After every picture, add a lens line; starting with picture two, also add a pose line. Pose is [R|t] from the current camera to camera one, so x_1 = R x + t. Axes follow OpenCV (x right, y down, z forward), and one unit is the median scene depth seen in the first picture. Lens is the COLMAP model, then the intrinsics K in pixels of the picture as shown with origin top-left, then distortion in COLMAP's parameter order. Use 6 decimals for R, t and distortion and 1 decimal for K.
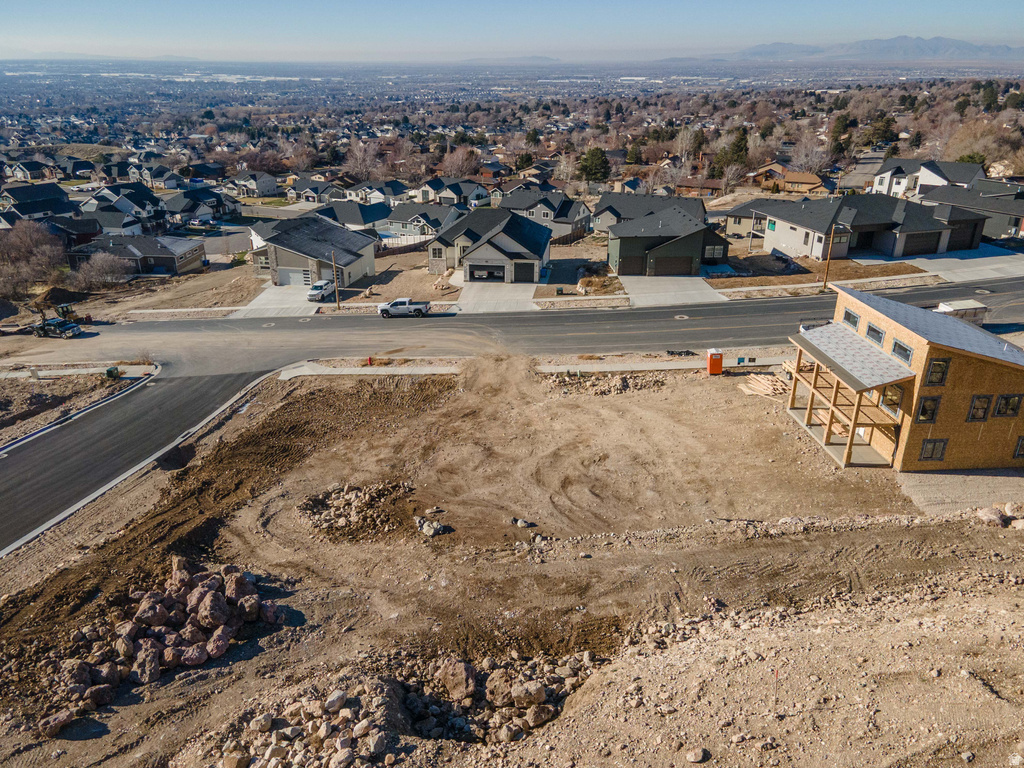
lens RADIAL K [[744.2, 0, 503.3], [0, 744.2, 394.4], [0, 0, 1]] dist [0.036888, 0.018497]
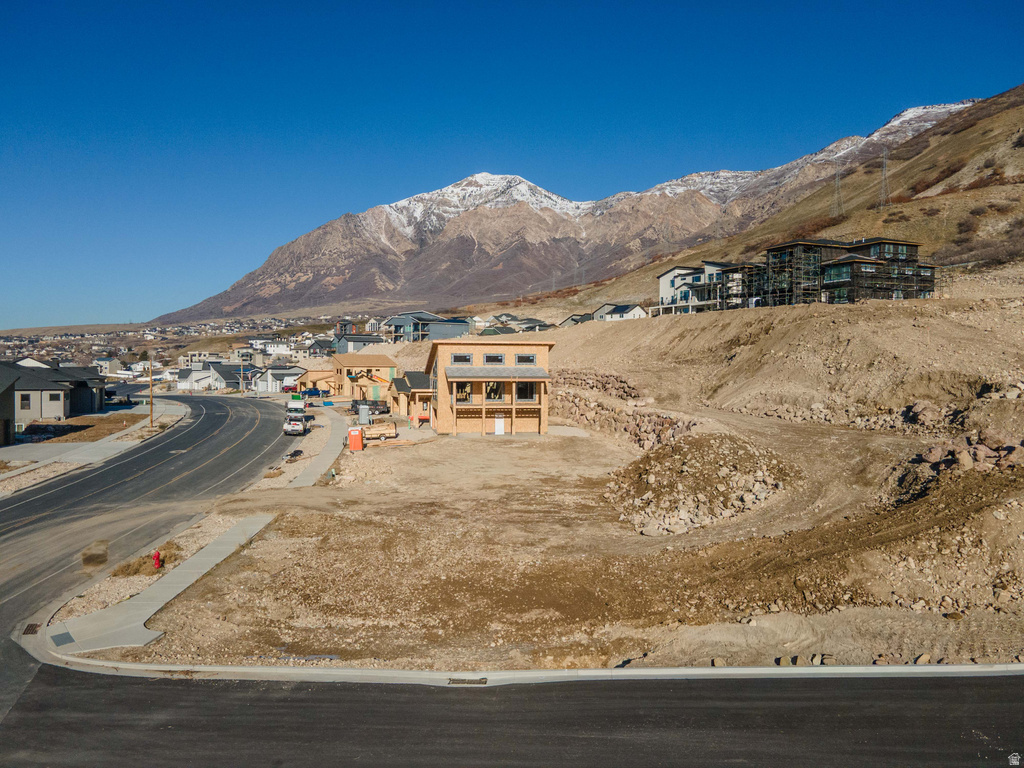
lens RADIAL K [[744.2, 0, 503.2], [0, 744.2, 379.8], [0, 0, 1]] dist [0.036888, 0.018497]
pose [[-0.111108, -0.019101, 0.993625, -0.735916], [0.407052, 0.911227, 0.063034, -0.097587], [-0.906622, 0.411461, -0.093470, 0.864617]]
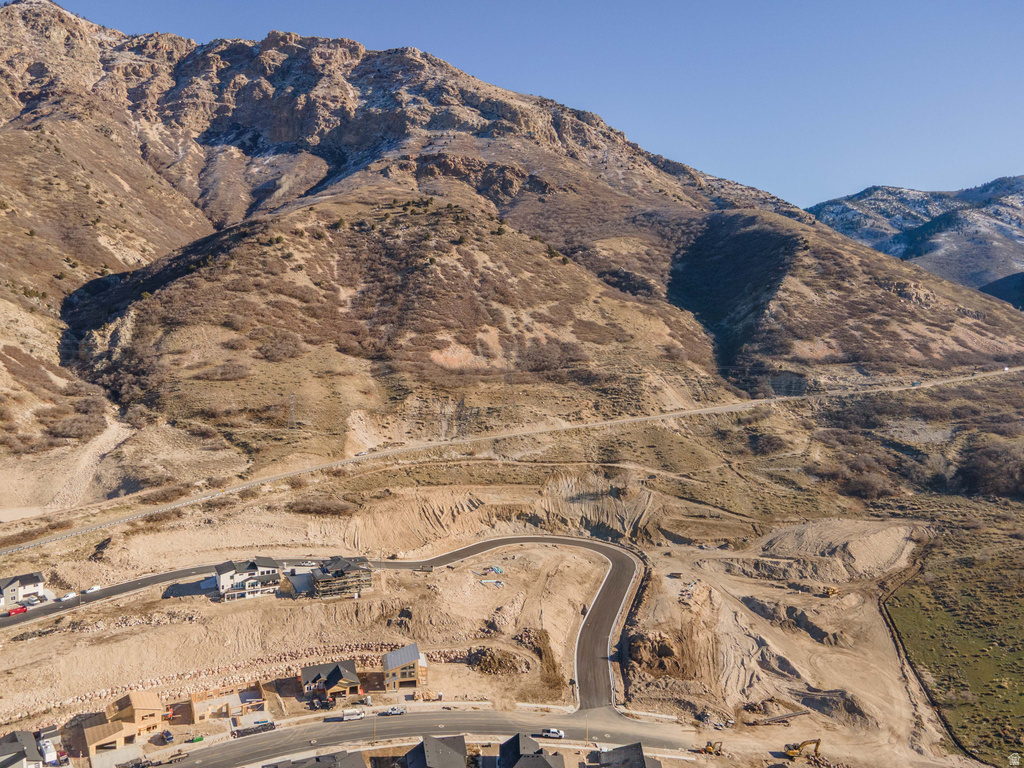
lens RADIAL K [[744.2, 0, 499.6], [0, 744.2, 377.2], [0, 0, 1]] dist [0.036888, 0.018497]
pose [[-0.990793, 0.006777, -0.135216, 0.459174], [-0.055567, 0.890392, 0.451790, -2.864277], [0.123457, 0.455144, -0.881817, 3.338433]]
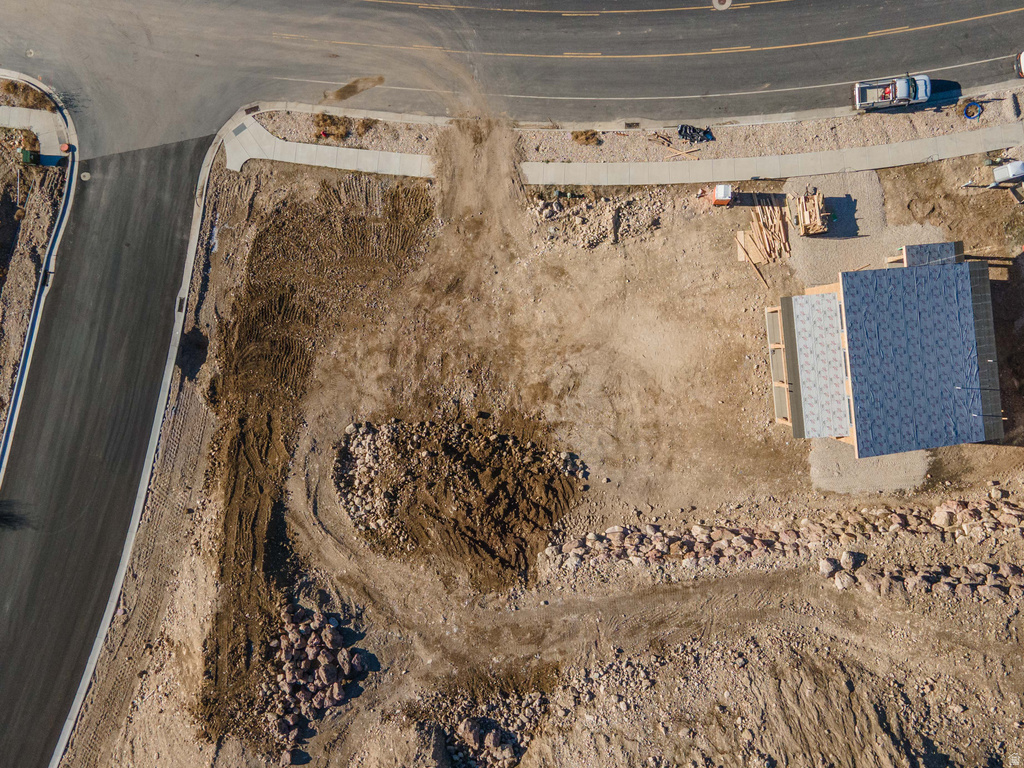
lens RADIAL K [[808.9, 0, 522.4], [0, 808.9, 353.0], [0, 0, 1]] dist [0.034412, 0.035532]
pose [[0.999376, -0.024308, -0.025617, 0.066214], [0.033200, 0.399478, 0.916141, -0.841339], [-0.012036, -0.916420, 0.400036, 0.440676]]
